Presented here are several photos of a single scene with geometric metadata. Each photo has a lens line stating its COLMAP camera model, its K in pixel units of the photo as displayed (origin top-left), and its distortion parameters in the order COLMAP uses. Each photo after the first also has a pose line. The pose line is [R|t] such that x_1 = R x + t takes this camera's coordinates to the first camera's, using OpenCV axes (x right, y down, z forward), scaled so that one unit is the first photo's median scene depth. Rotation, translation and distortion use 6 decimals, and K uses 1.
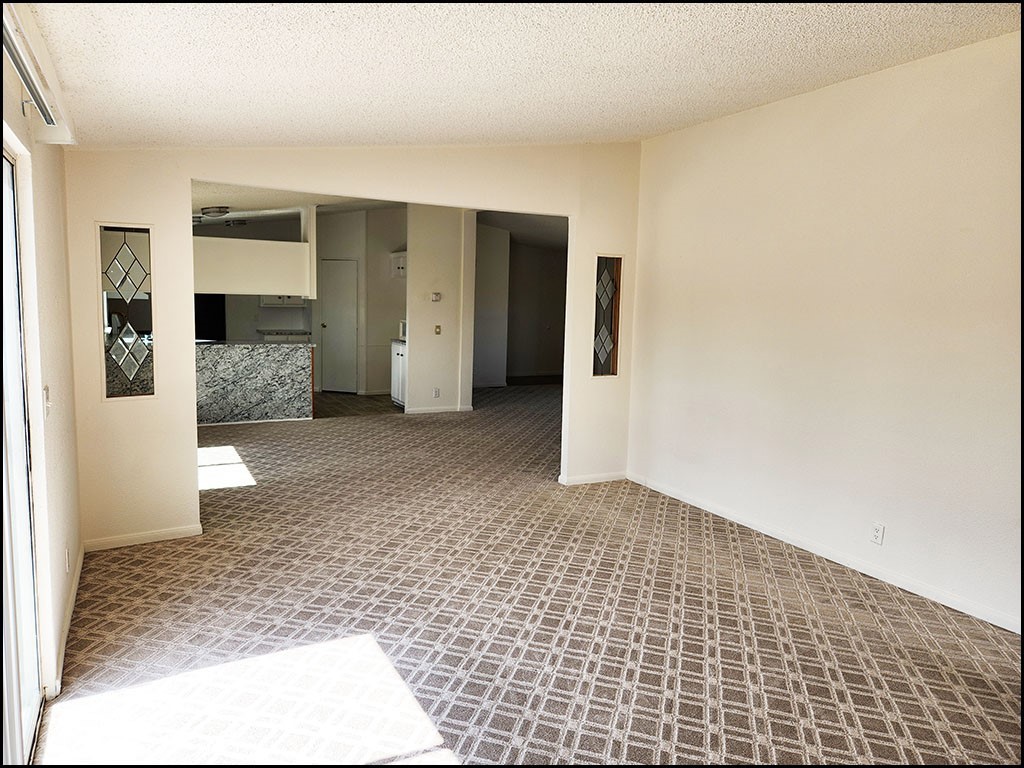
lens RADIAL K [[674.2, 0, 515.9], [0, 674.2, 384.7], [0, 0, 1]] dist [0.037921, -0.044879]
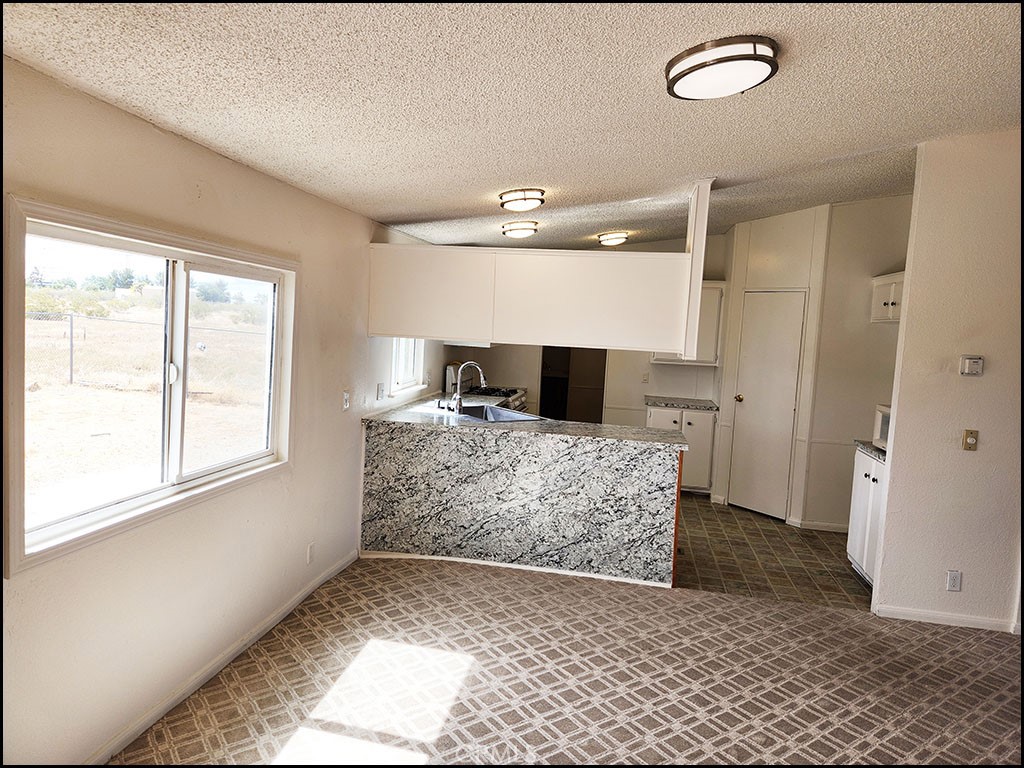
lens RADIAL K [[674.2, 0, 519.6], [0, 674.2, 367.7], [0, 0, 1]] dist [0.037921, -0.044879]
pose [[0.781672, 0.054382, -0.621315, -0.078572], [-0.110852, 0.992444, -0.052595, -0.077248], [0.613760, 0.109986, 0.781794, 0.509729]]
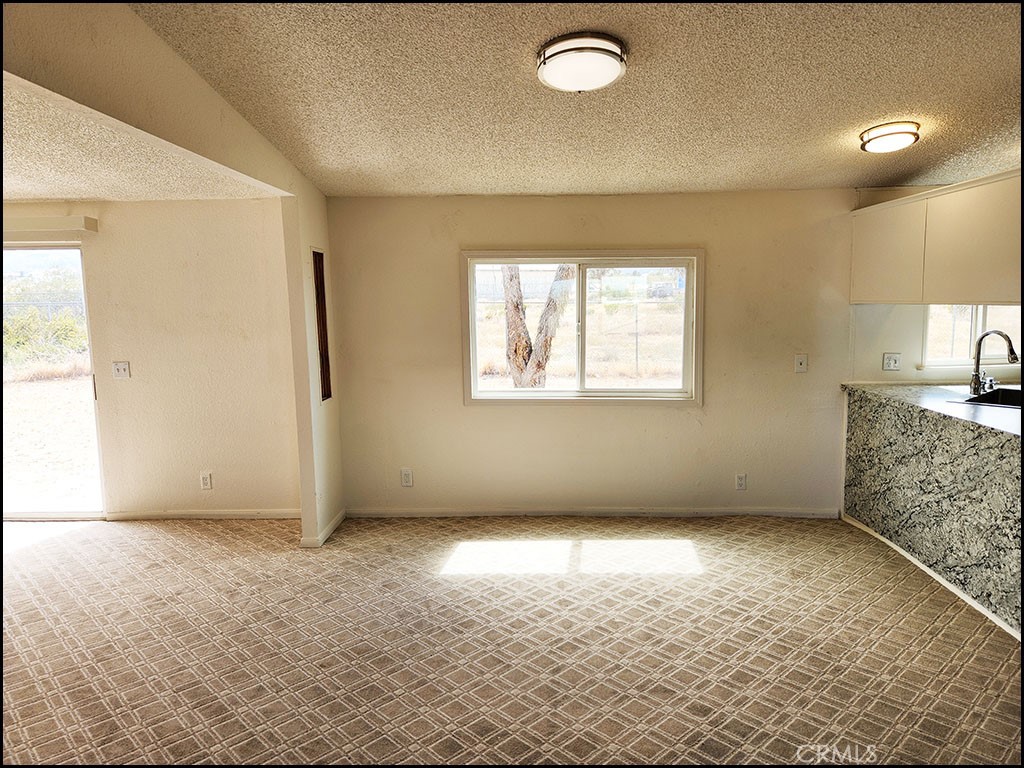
lens RADIAL K [[674.2, 0, 515.7], [0, 674.2, 378.3], [0, 0, 1]] dist [0.037921, -0.044879]
pose [[-0.500088, 0.082088, -0.862075, 0.115977], [-0.114041, 0.980584, 0.159527, -0.116868], [0.858433, 0.178090, -0.481017, 0.914527]]
